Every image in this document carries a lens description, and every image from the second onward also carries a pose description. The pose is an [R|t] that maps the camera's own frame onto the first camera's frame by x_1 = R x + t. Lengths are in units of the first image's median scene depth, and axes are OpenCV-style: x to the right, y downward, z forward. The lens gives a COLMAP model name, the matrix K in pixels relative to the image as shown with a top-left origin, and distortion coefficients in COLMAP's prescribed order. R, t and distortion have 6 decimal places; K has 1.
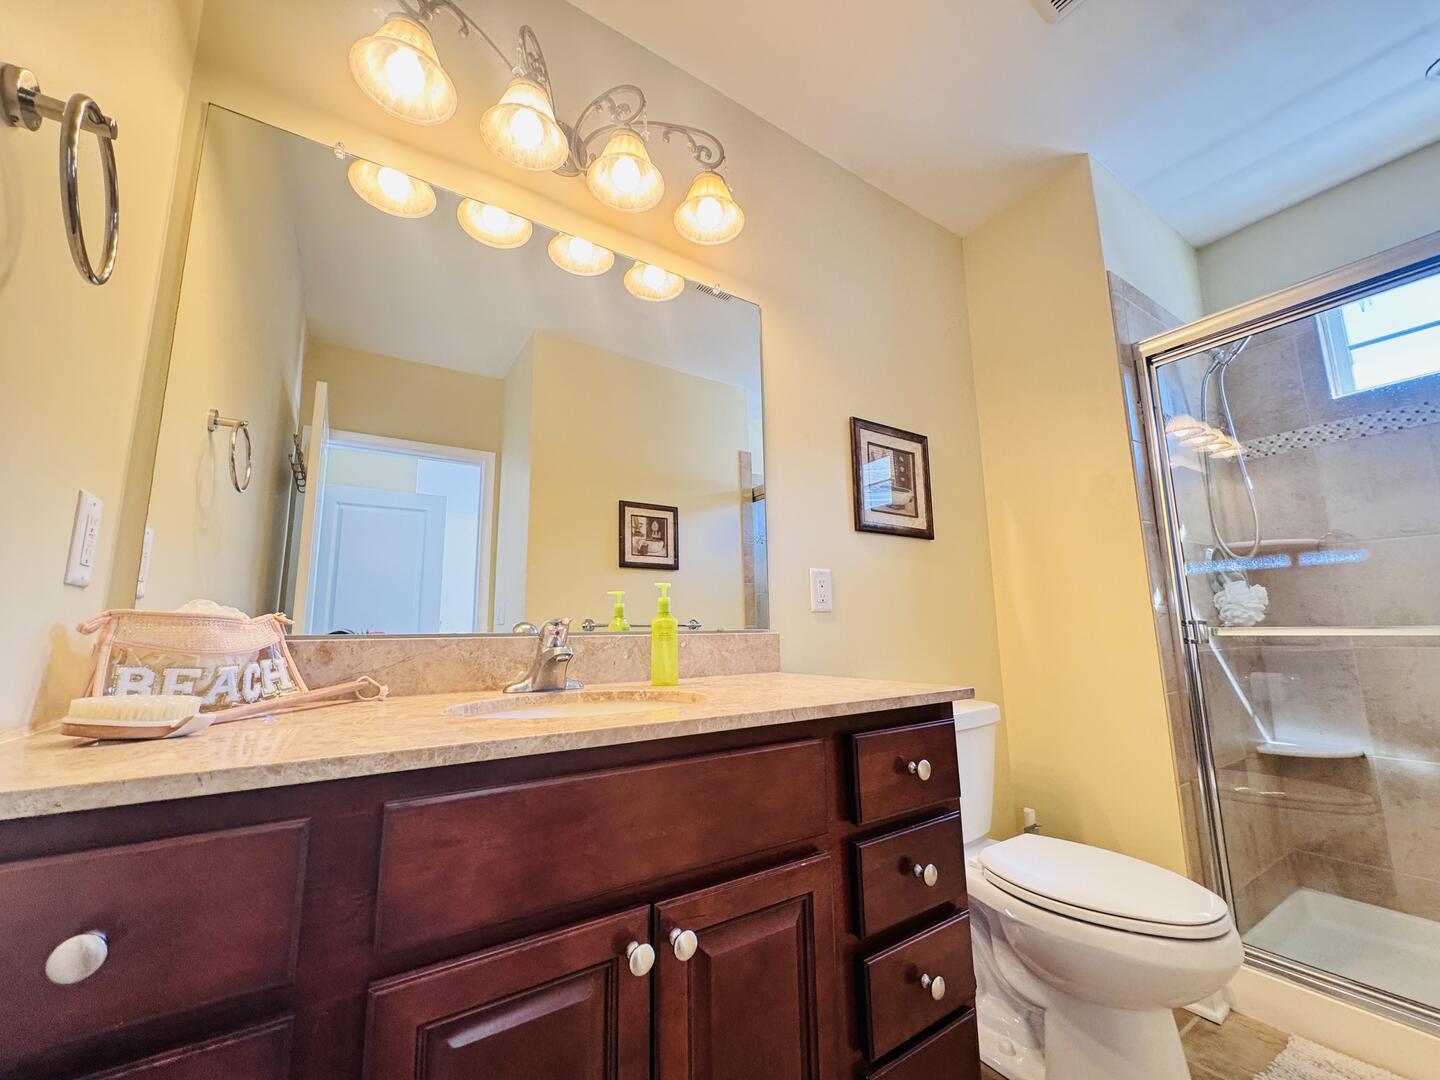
lens RADIAL K [[573.4, 0, 719.0], [0, 573.4, 541.8], [0, 0, 1]] dist [-0.002451, -0.000012]
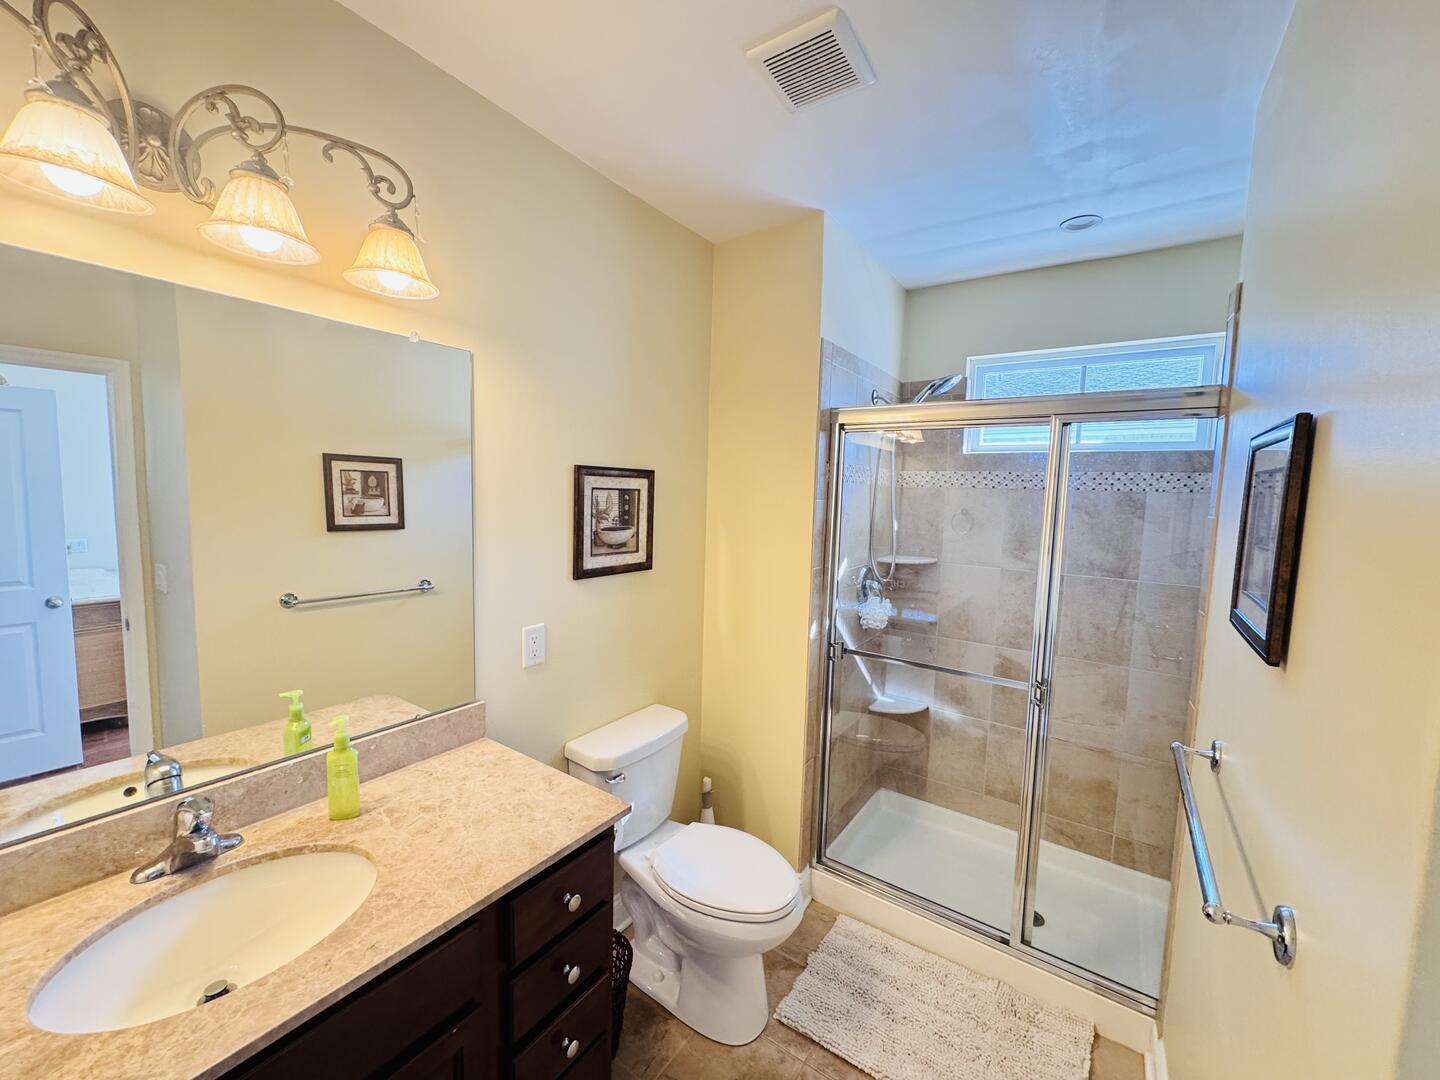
lens RADIAL K [[573.4, 0, 719.0], [0, 573.4, 541.8], [0, 0, 1]] dist [-0.002451, -0.000012]
pose [[0.926364, 0.007821, 0.376548, 0.083093], [-0.101497, 0.967980, 0.229592, -0.322189], [-0.362695, -0.250904, 0.897496, -0.012871]]
